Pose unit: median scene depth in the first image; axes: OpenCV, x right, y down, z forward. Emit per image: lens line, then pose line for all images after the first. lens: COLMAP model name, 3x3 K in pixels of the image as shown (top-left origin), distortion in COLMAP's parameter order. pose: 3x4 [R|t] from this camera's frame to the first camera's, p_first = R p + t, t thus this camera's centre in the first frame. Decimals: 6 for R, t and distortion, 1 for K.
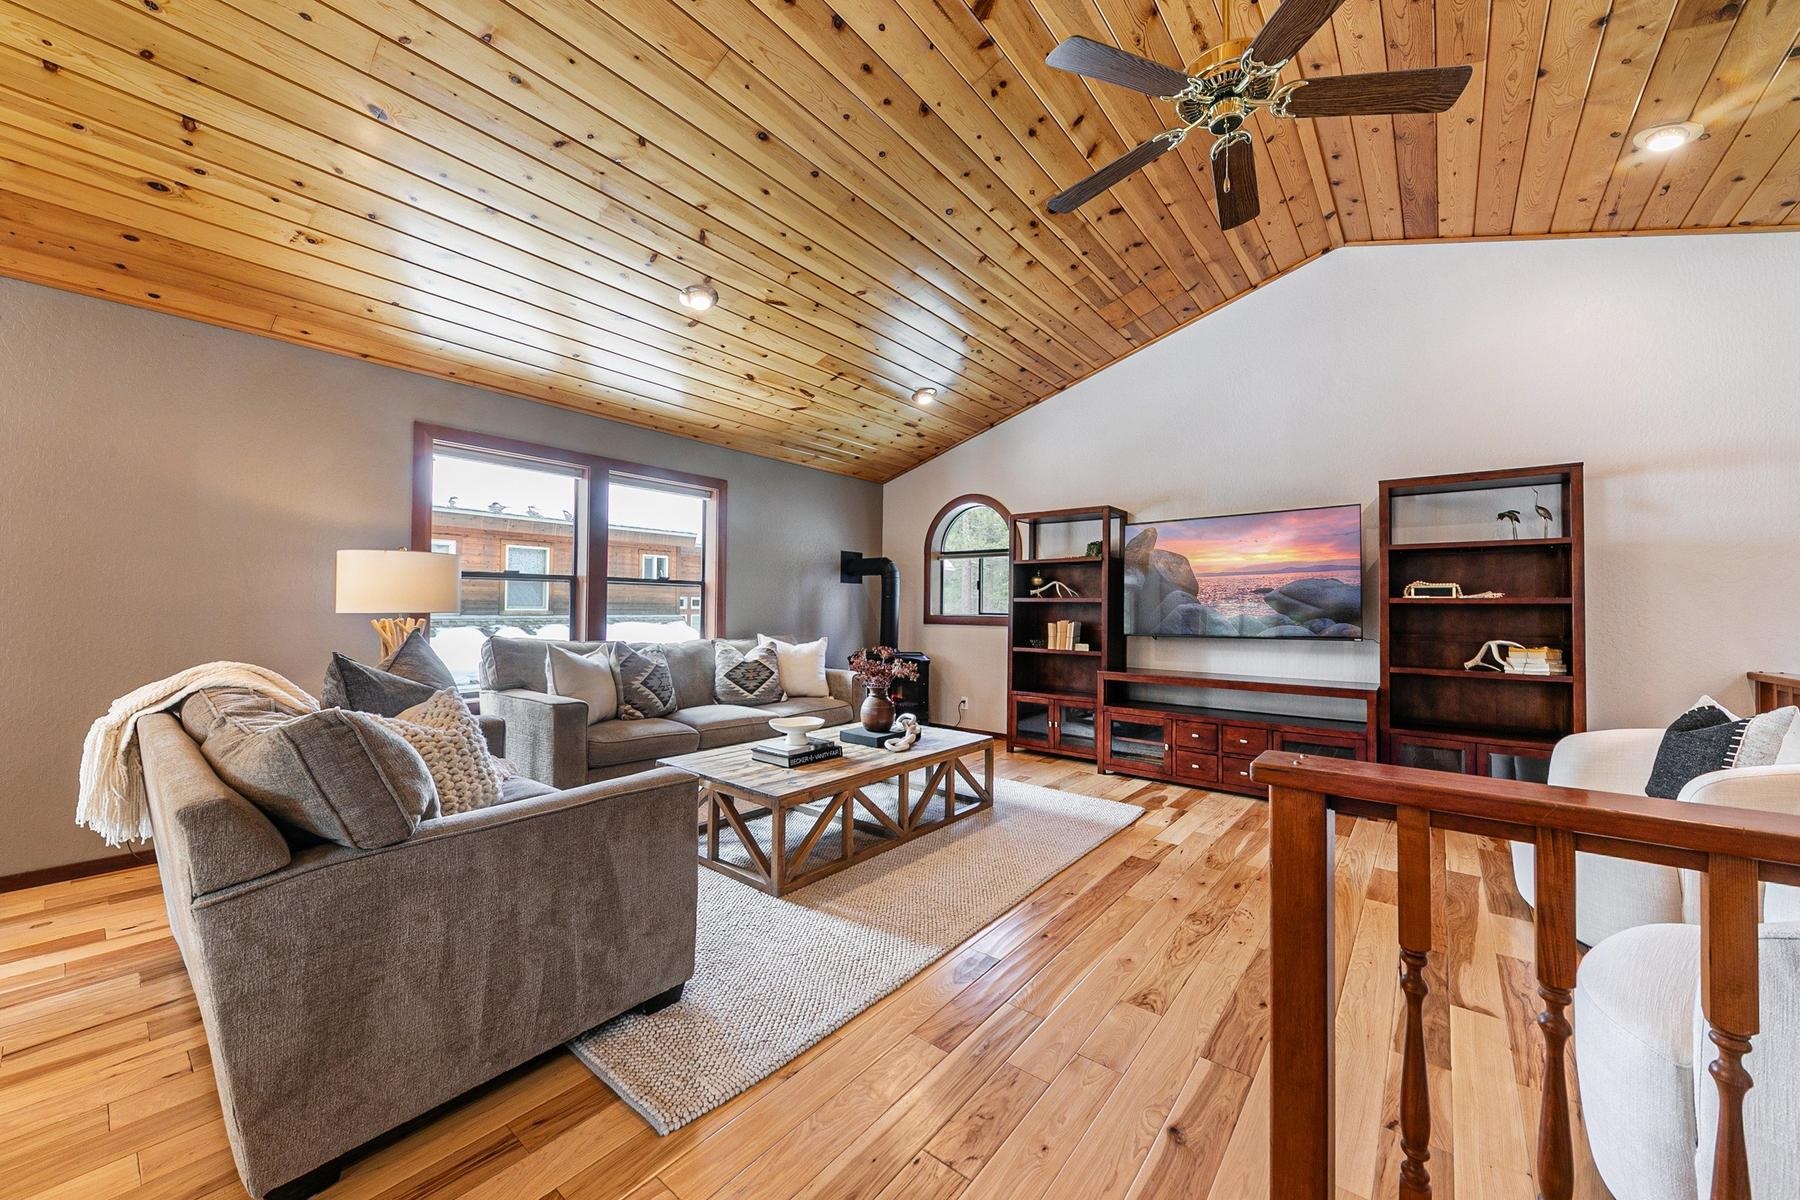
lens RADIAL K [[663.2, 0, 898.4], [0, 663.2, 573.0], [0, 0, 1]] dist [-0.001813, -0.000010]
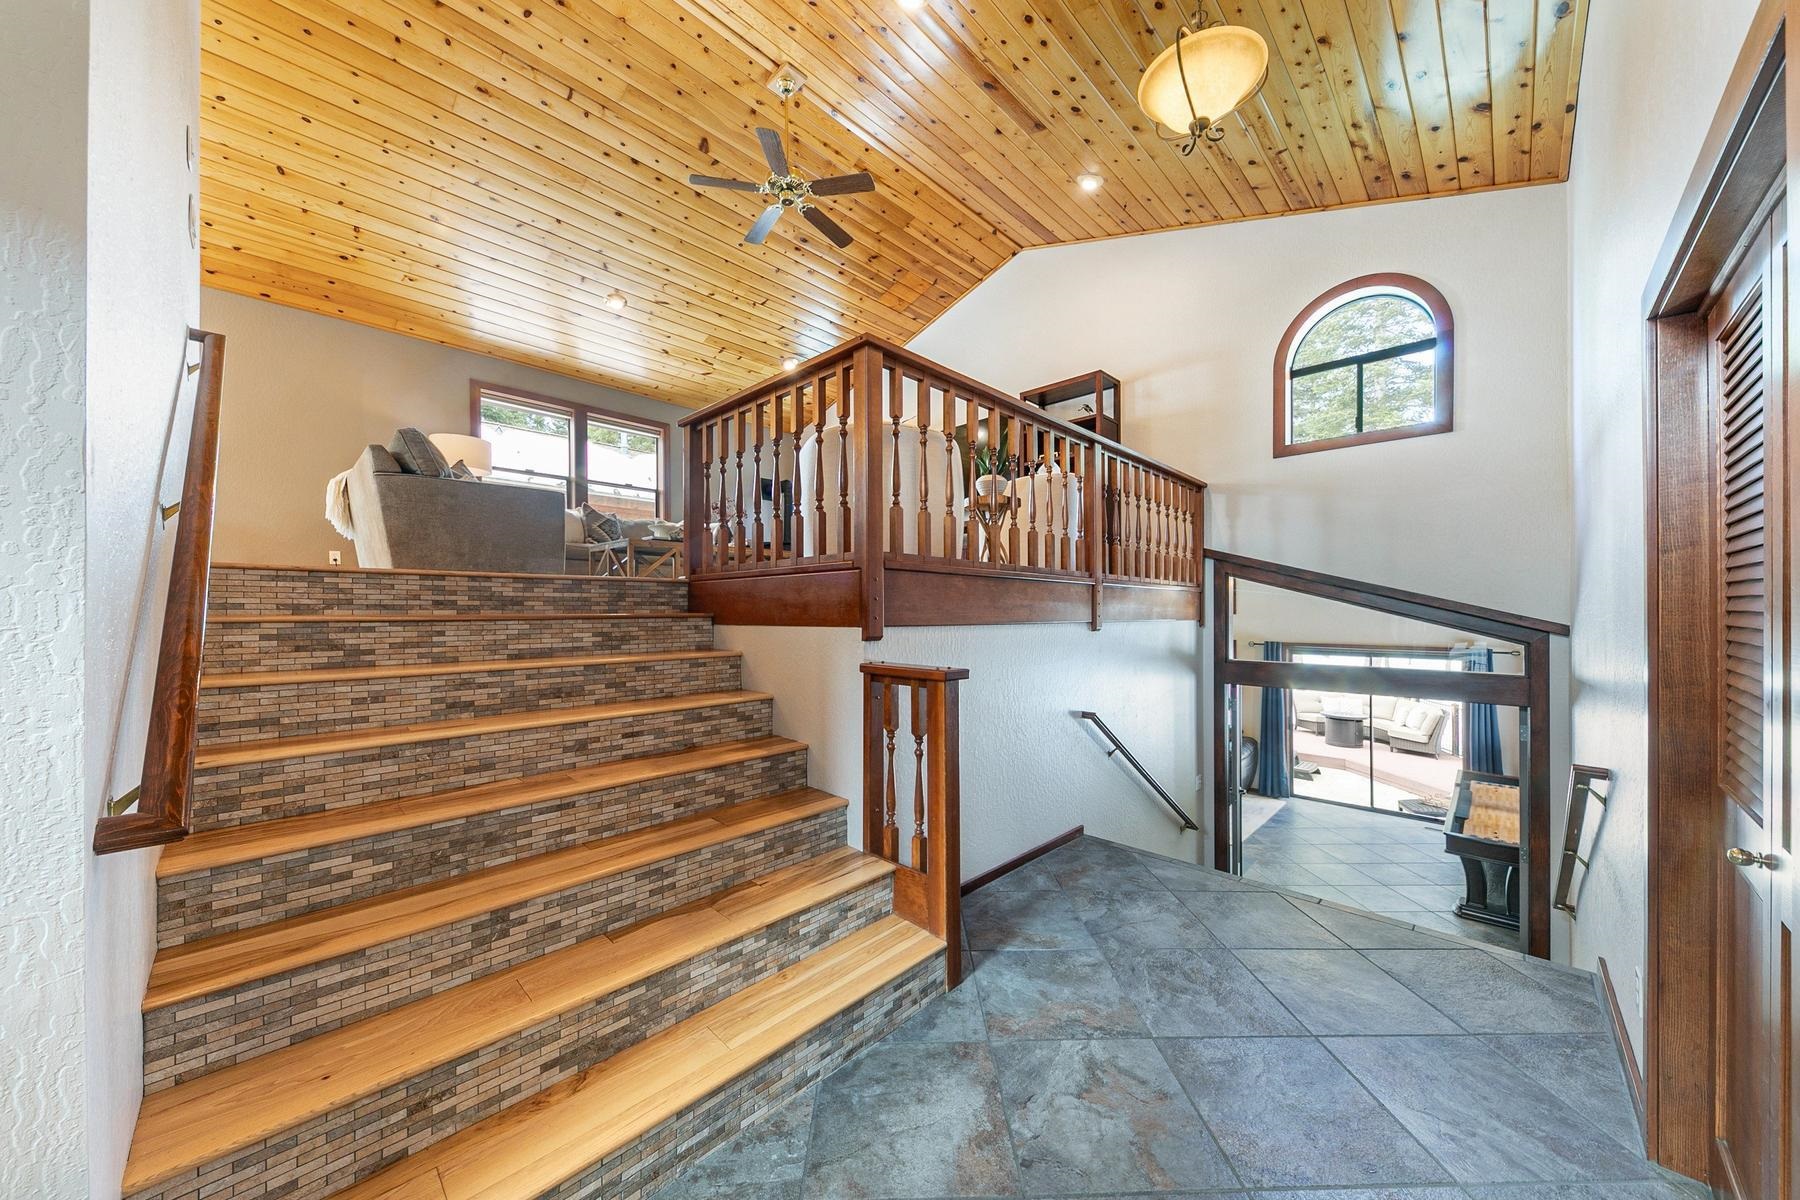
lens RADIAL K [[624.3, 0, 900.4], [0, 624.3, 594.4], [0, 0, 1]] dist [0.003578, -0.001703]
pose [[0.995703, -0.009728, -0.092094, 0.695049], [0.012003, 0.999636, 0.024182, 0.389590], [0.091825, -0.025184, 0.995457, -0.713964]]
